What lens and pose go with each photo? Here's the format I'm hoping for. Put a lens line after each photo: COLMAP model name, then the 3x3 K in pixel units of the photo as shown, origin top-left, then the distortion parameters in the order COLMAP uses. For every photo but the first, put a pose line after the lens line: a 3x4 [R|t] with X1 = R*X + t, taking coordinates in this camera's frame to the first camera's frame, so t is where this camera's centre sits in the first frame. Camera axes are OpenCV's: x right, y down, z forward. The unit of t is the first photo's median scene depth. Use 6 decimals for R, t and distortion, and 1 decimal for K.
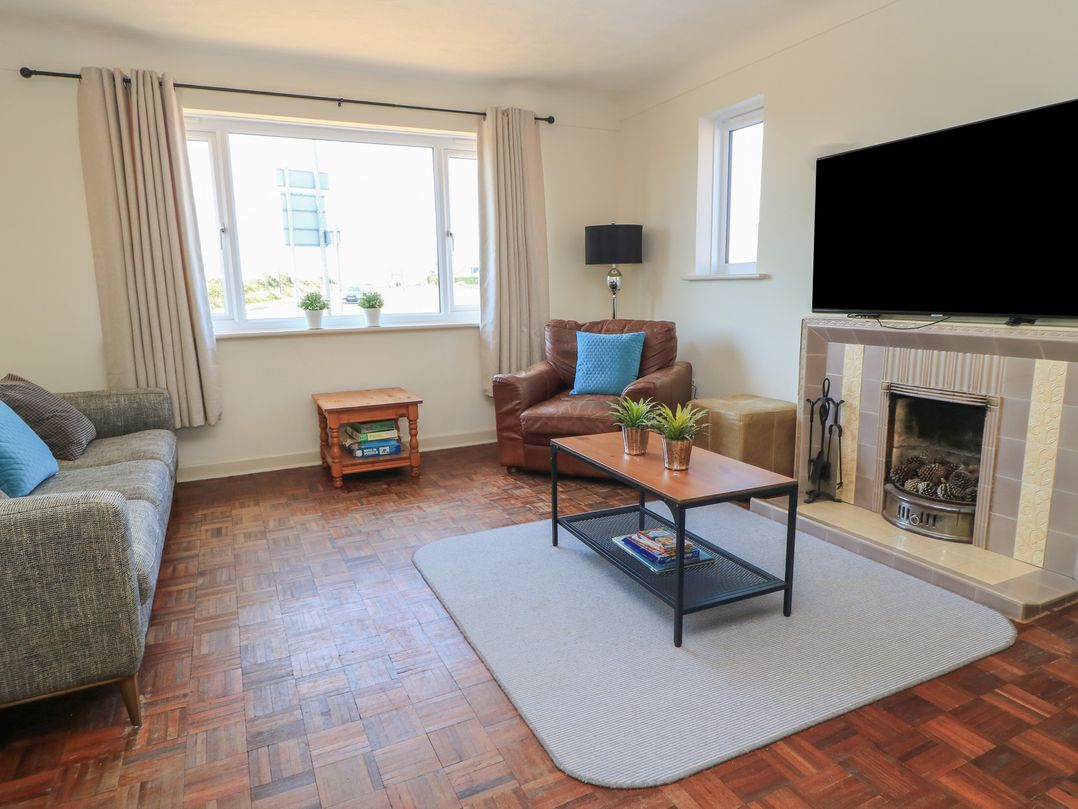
lens RADIAL K [[674.8, 0, 539.0], [0, 674.8, 404.5], [0, 0, 1]] dist [0.003348, -0.016729]
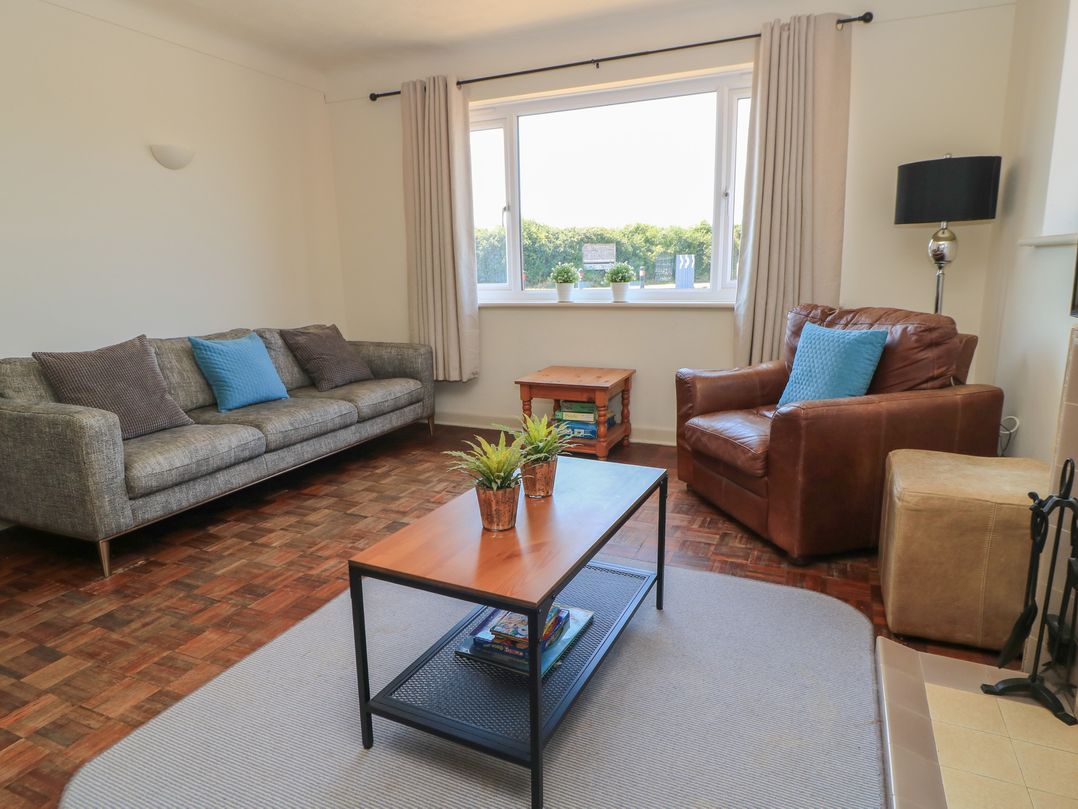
lens RADIAL K [[674.8, 0, 539.0], [0, 674.8, 404.5], [0, 0, 1]] dist [0.003348, -0.016729]
pose [[0.628743, 0.161141, -0.760734, 0.450064], [-0.121774, 0.986627, 0.108344, -0.067279], [0.768019, 0.024517, 0.639957, 0.340368]]
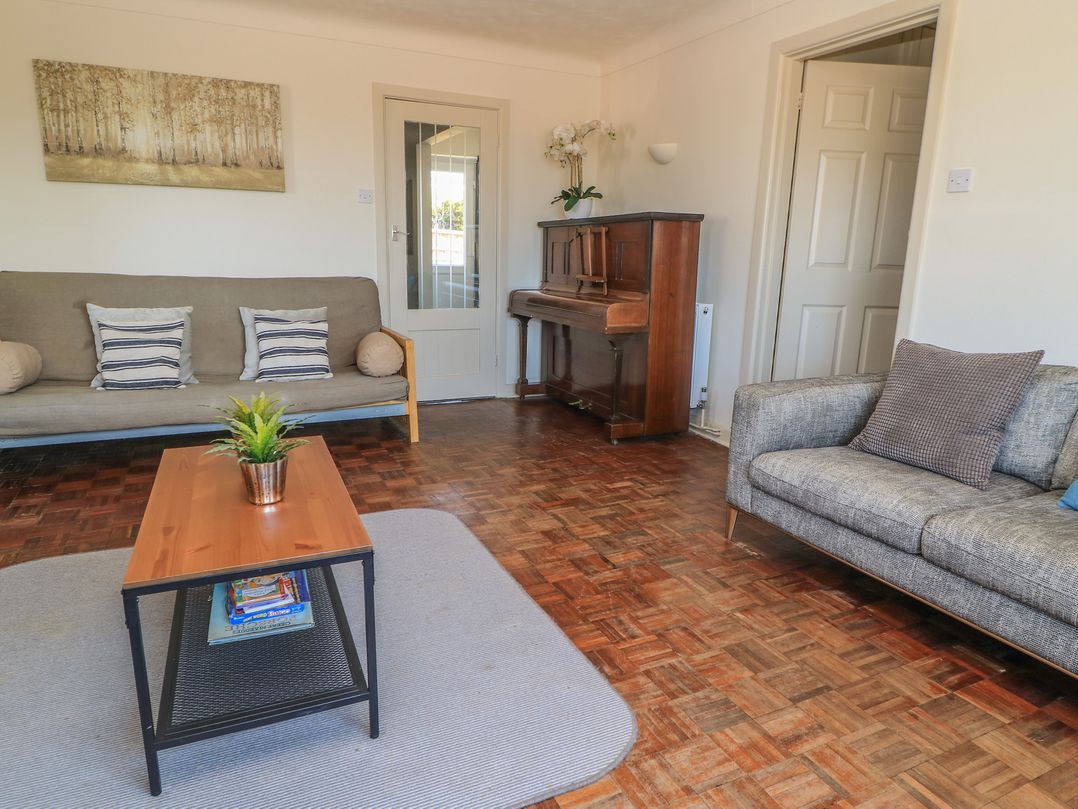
lens RADIAL K [[674.8, 0, 539.0], [0, 674.8, 404.5], [0, 0, 1]] dist [0.003348, -0.016729]
pose [[-0.999925, -0.009548, 0.007701, -0.093302], [-0.005846, 0.922834, 0.385154, -0.171806], [-0.010784, 0.385080, -0.922820, 1.025077]]
